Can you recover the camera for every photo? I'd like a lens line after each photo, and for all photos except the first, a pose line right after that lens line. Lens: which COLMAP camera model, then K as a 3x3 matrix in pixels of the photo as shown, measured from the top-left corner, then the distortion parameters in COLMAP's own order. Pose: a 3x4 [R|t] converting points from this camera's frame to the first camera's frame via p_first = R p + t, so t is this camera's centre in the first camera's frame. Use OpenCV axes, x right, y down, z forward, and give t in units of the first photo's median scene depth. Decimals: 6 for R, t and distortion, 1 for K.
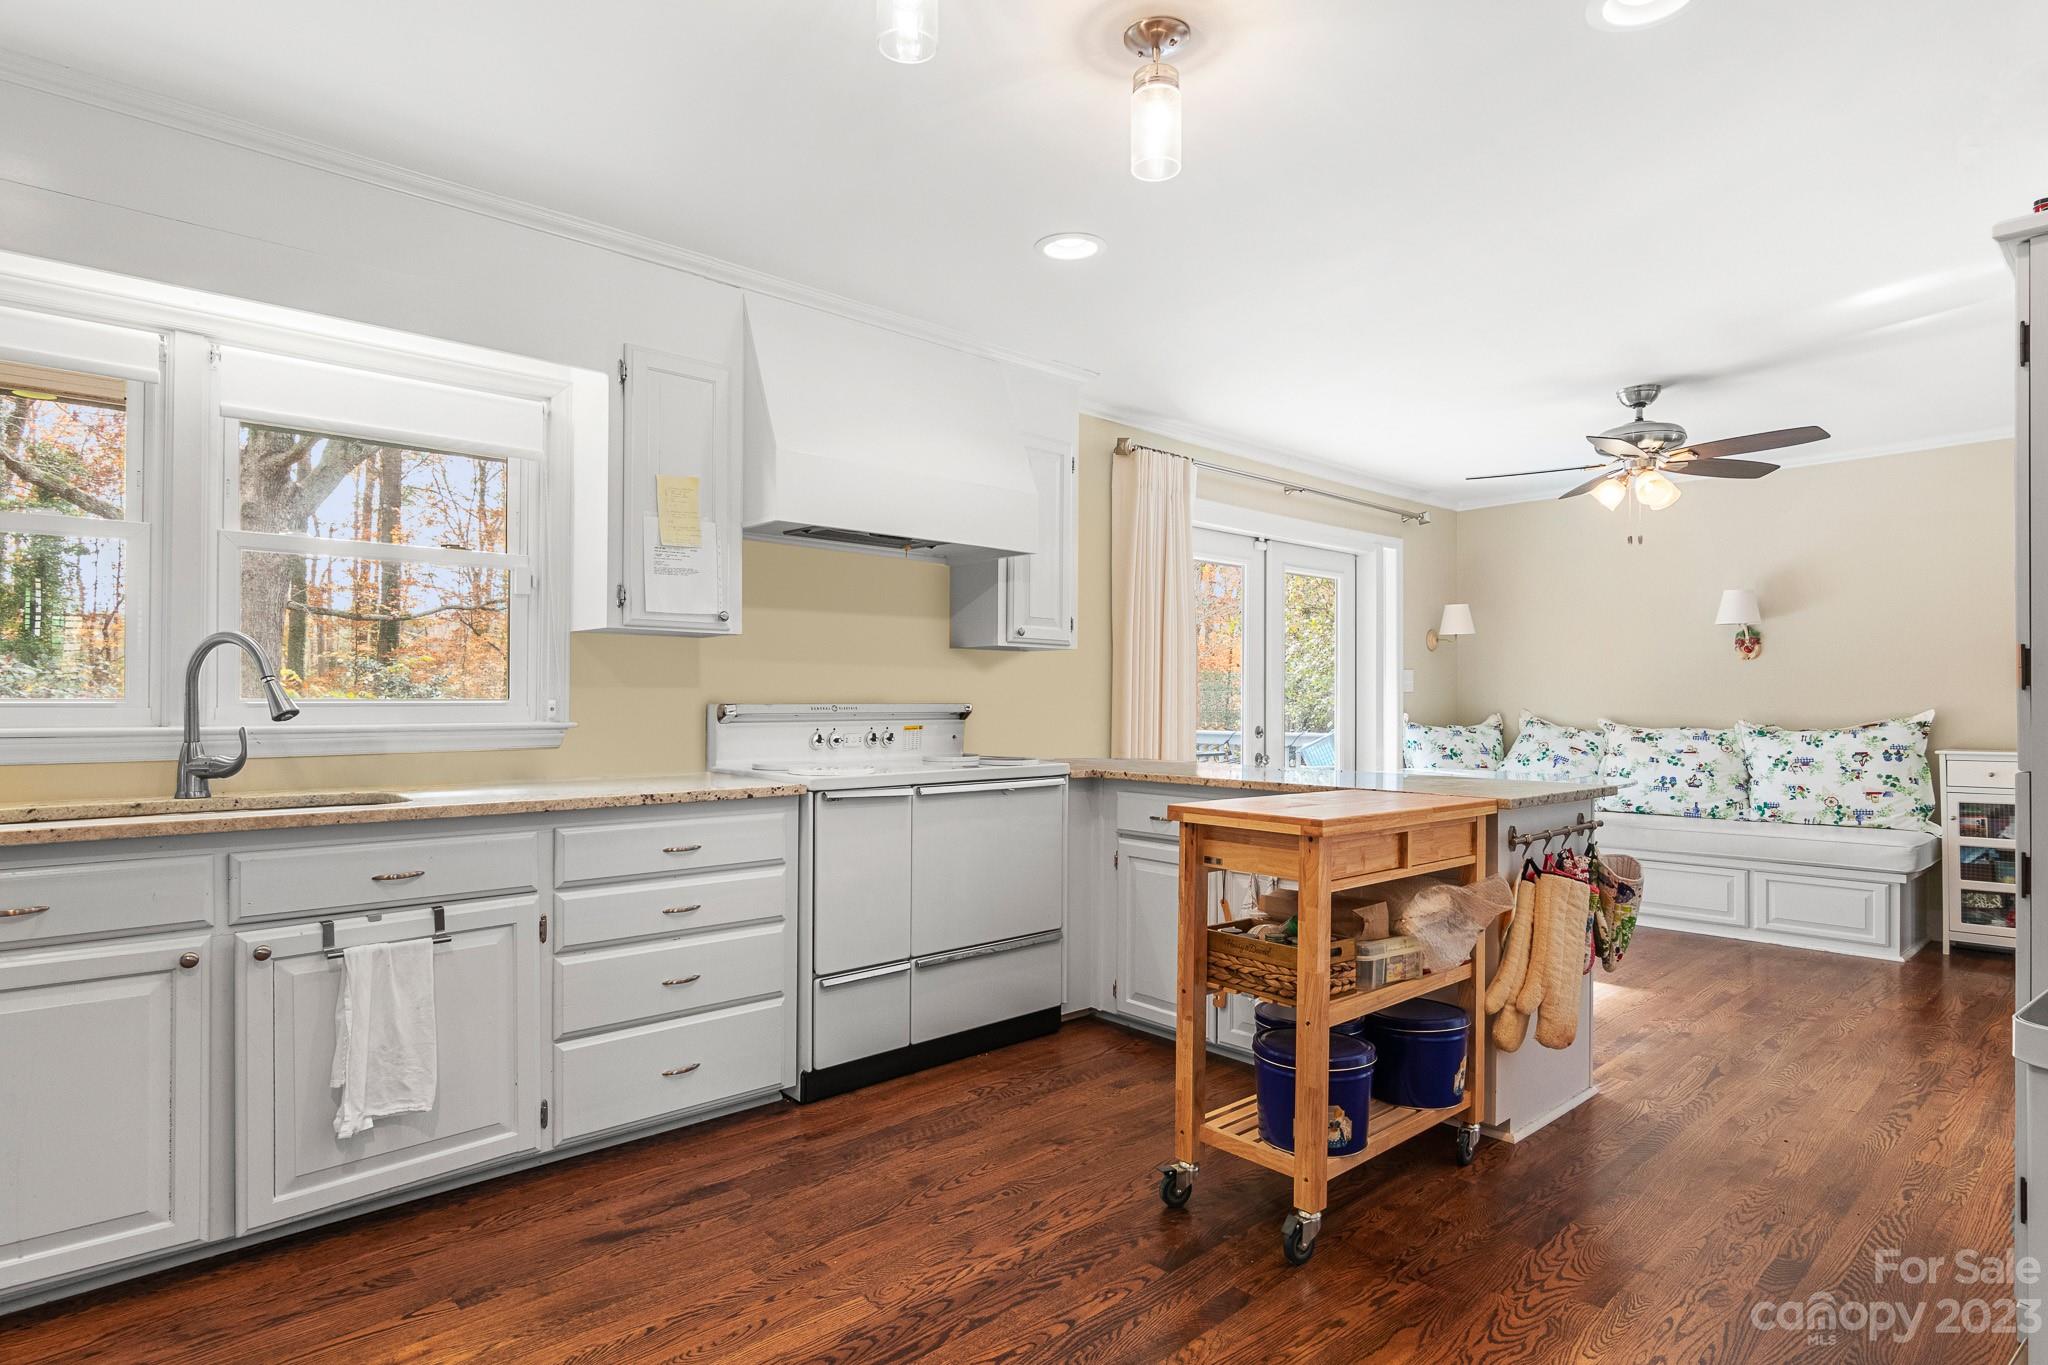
lens RADIAL K [[1087.2, 0, 1029.1], [0, 1087.2, 689.5], [0, 0, 1]] dist [-0.002079, -0.000631]
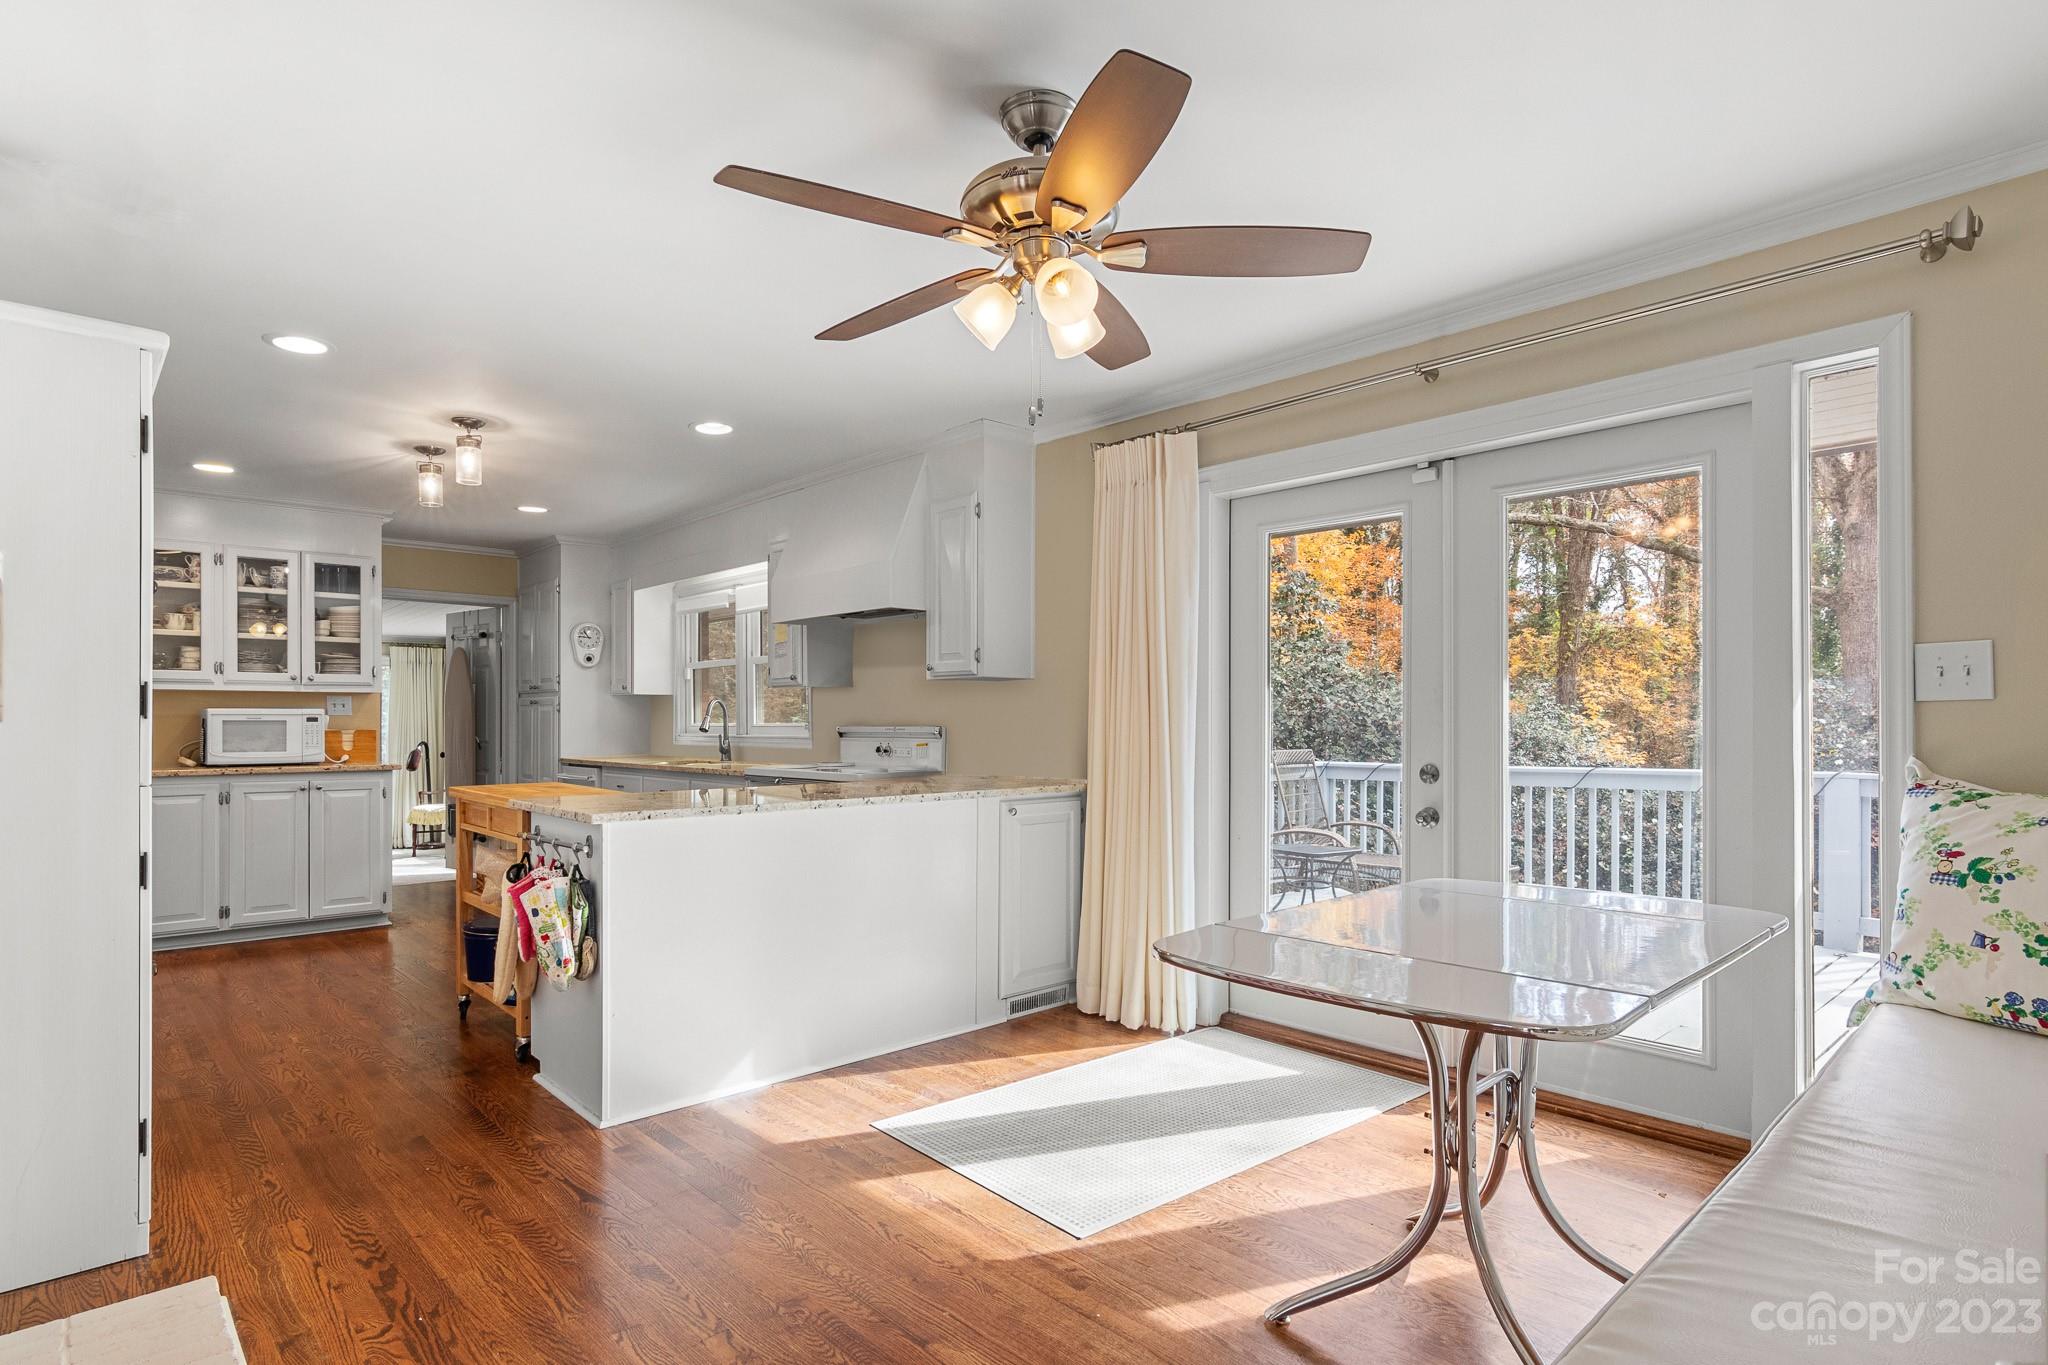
lens RADIAL K [[1053.6, 0, 1026.2], [0, 1053.6, 718.8], [0, 0, 1]] dist [-0.001828, -0.000050]
pose [[0.005628, -0.004632, -0.999973, 0.938910], [0.011323, 0.999925, -0.004568, 0.009009], [0.999920, -0.011297, 0.005680, 0.883583]]
